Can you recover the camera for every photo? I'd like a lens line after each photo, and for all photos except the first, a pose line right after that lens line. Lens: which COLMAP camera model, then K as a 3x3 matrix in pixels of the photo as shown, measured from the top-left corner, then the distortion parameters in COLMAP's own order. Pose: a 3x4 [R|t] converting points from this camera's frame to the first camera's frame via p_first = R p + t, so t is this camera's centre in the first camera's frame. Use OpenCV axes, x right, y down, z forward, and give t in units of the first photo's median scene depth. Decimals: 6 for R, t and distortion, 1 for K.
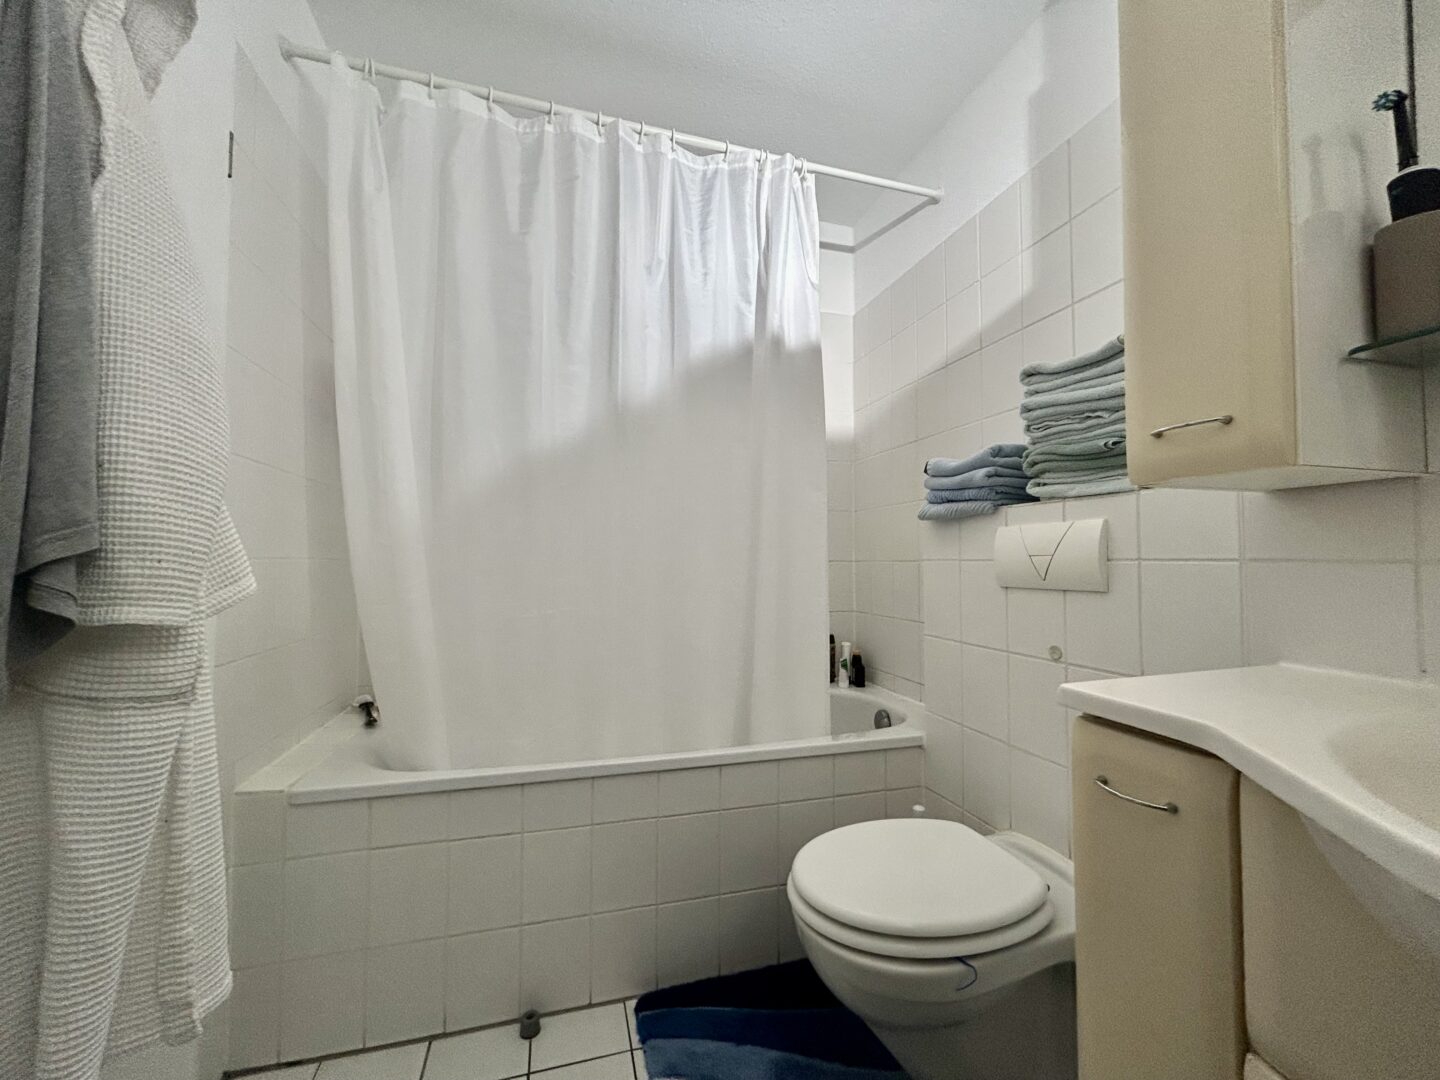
lens RADIAL K [[579.3, 0, 720.0], [0, 579.3, 540.0], [0, 0, 1]] dist [-0.001604, -0.000692]
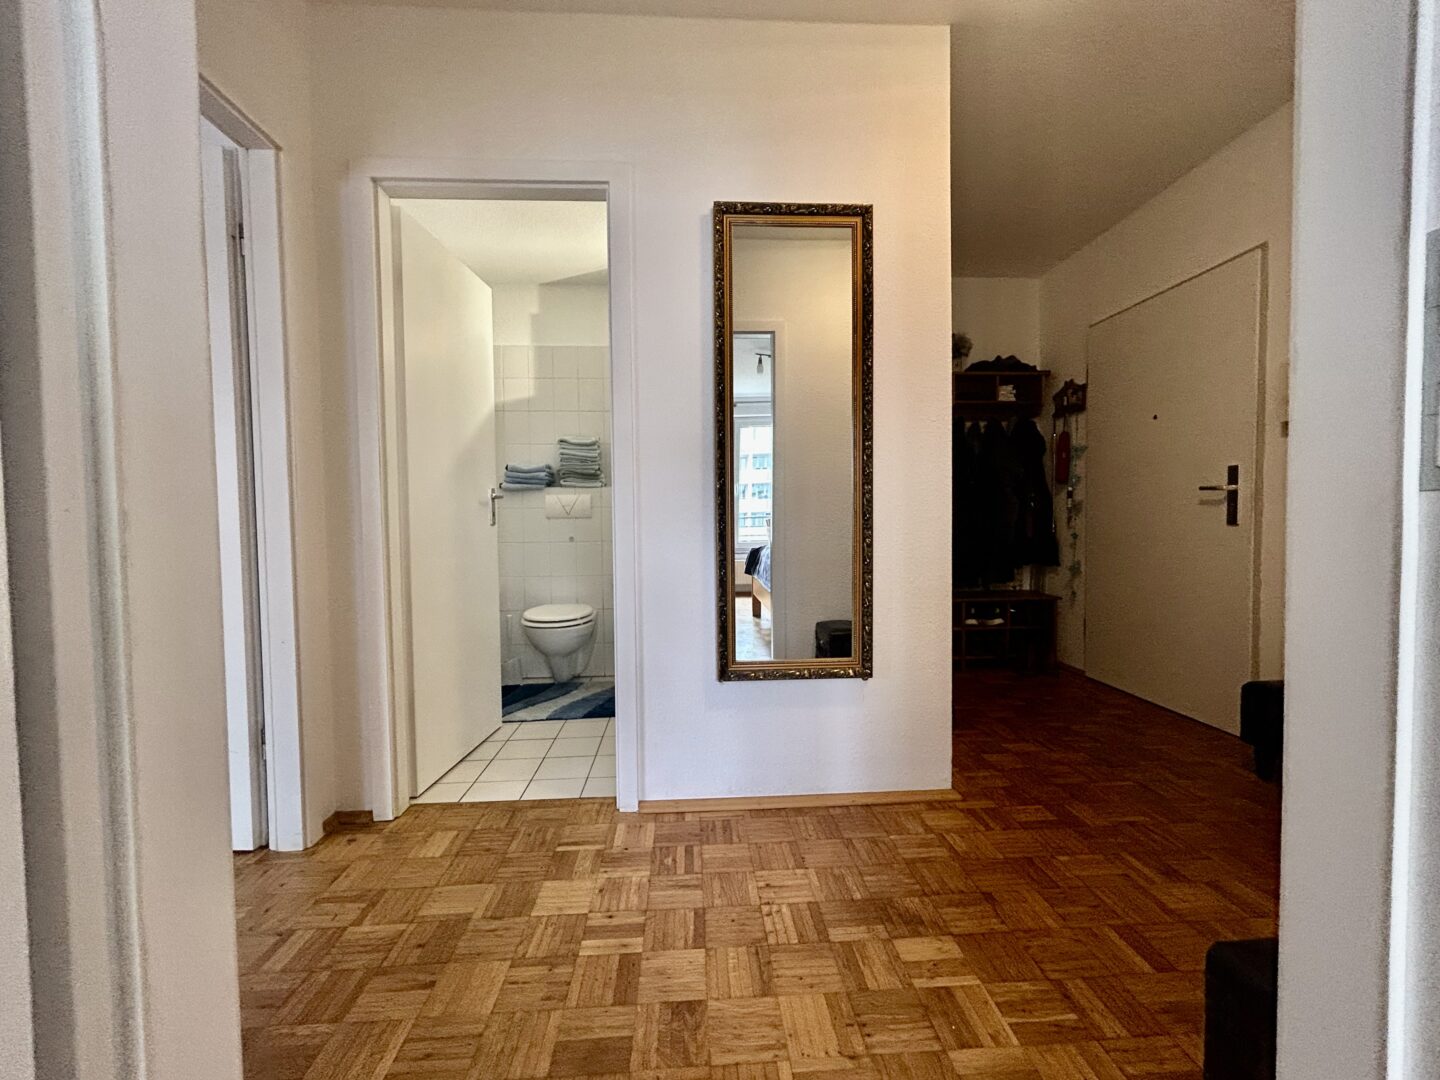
lens RADIAL K [[579.3, 0, 720.0], [0, 579.3, 540.0], [0, 0, 1]] dist [-0.001604, -0.000692]
pose [[0.222222, -0.042345, 0.974076, -2.044236], [-0.027752, 0.998377, 0.049733, 0.030358], [-0.974601, -0.038084, 0.220687, -0.380753]]
